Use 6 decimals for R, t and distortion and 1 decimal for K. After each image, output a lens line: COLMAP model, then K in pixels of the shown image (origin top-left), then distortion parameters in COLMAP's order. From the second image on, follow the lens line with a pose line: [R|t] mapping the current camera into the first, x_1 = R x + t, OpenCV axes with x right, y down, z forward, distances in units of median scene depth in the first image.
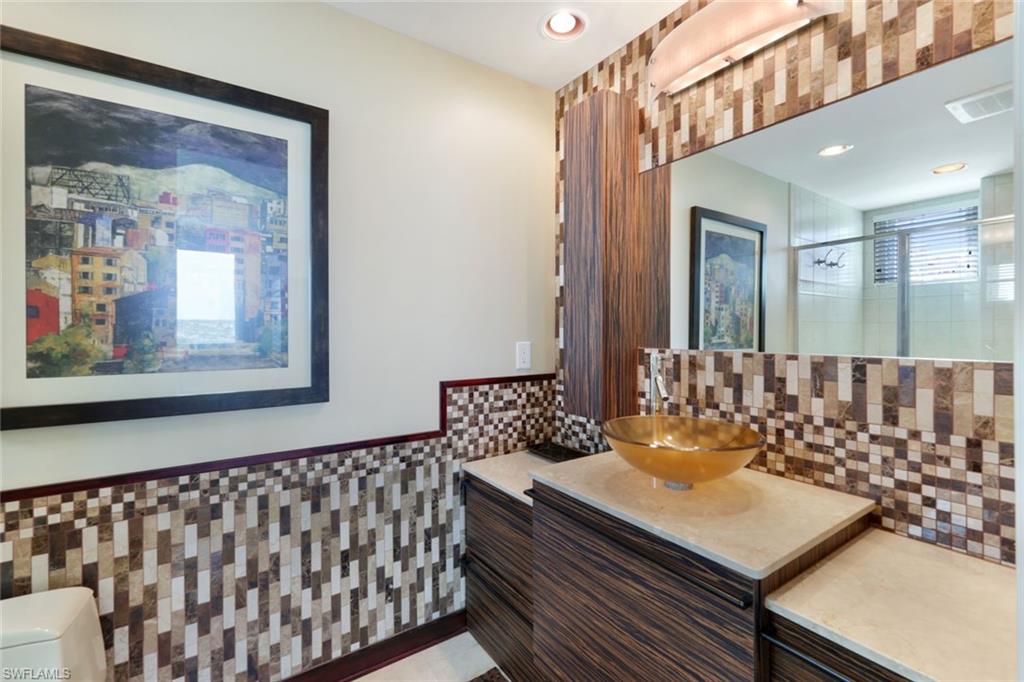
lens RADIAL K [[444.9, 0, 508.1], [0, 444.9, 335.6], [0, 0, 1]] dist [-0.000865, -0.000409]
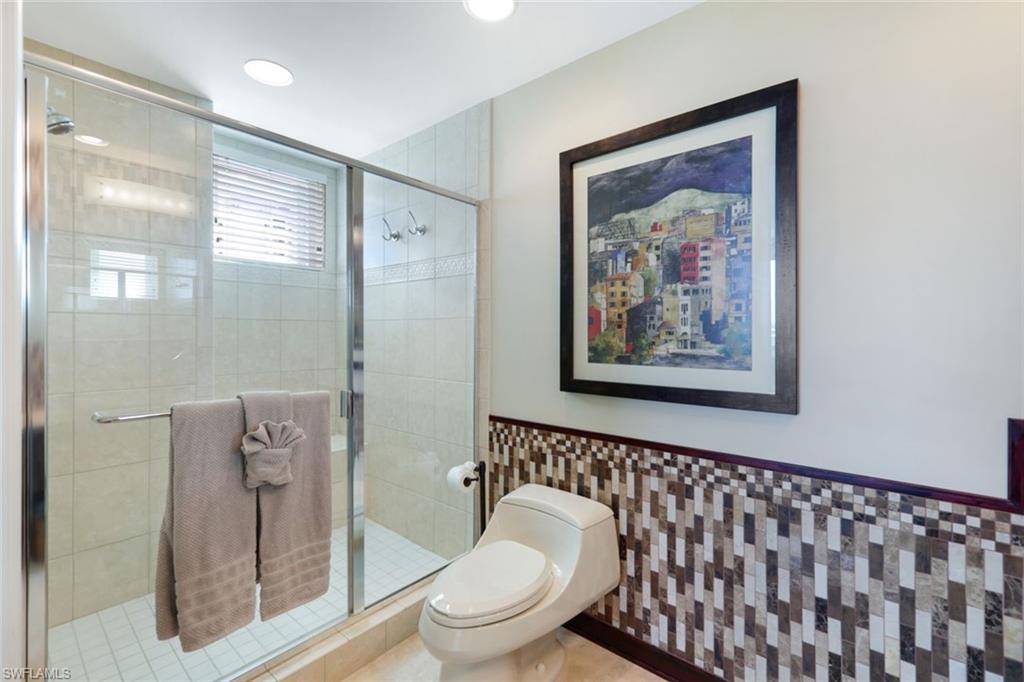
lens RADIAL K [[444.9, 0, 506.6], [0, 444.9, 334.7], [0, 0, 1]] dist [-0.000865, -0.000409]
pose [[0.258930, 0.010803, -0.965836, 0.312093], [-0.006349, 0.999935, 0.009482, -0.013626], [0.965875, 0.003677, 0.258981, 0.249963]]
